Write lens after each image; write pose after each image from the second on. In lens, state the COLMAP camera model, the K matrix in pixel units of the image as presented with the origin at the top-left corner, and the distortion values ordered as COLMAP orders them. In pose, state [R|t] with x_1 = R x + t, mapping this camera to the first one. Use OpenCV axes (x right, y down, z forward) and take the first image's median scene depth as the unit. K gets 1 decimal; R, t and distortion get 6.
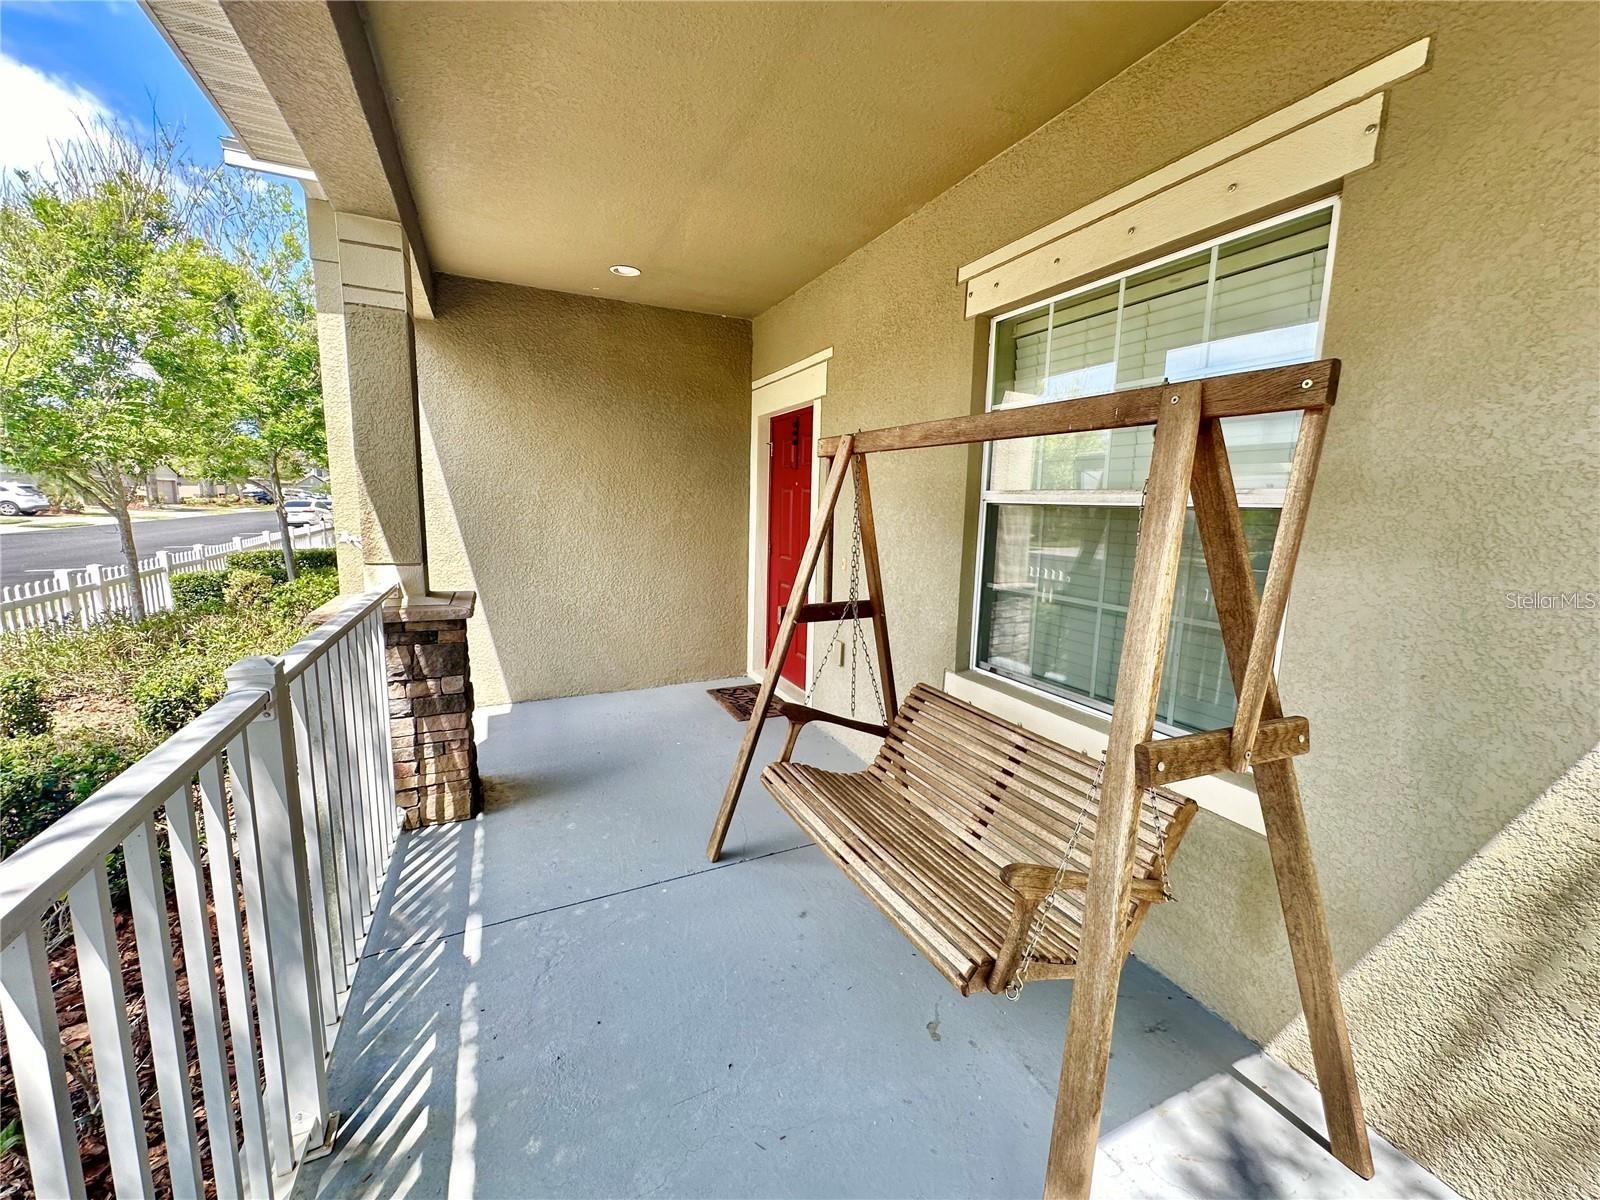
lens RADIAL K [[647.2, 0, 799.8], [0, 647.2, 605.1], [0, 0, 1]] dist [-0.000523, 0.000024]
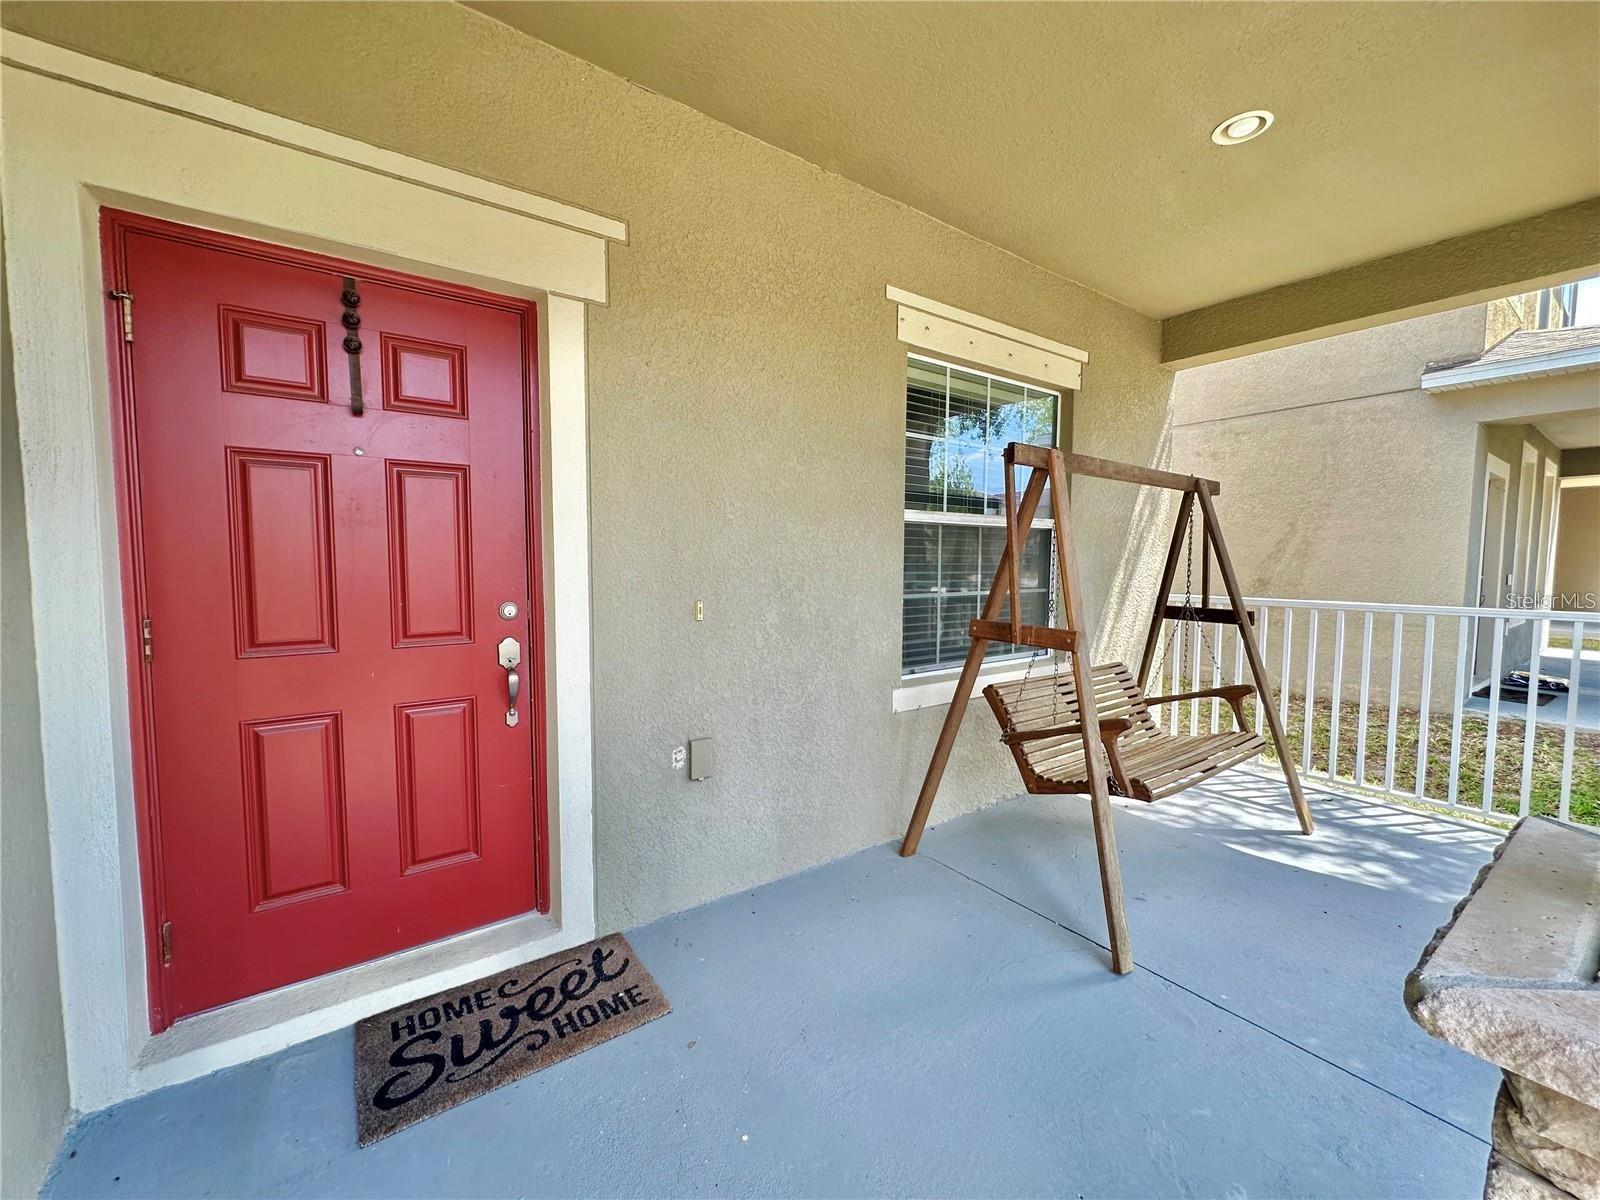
lens RADIAL K [[647.2, 0, 808.6], [0, 647.2, 599.2], [0, 0, 1]] dist [-0.000523, 0.000024]
pose [[-0.202001, -0.088646, 0.975365, -0.709287], [0.146277, 0.981994, 0.119543, -0.174053], [-0.968400, 0.166821, -0.185397, 1.322114]]
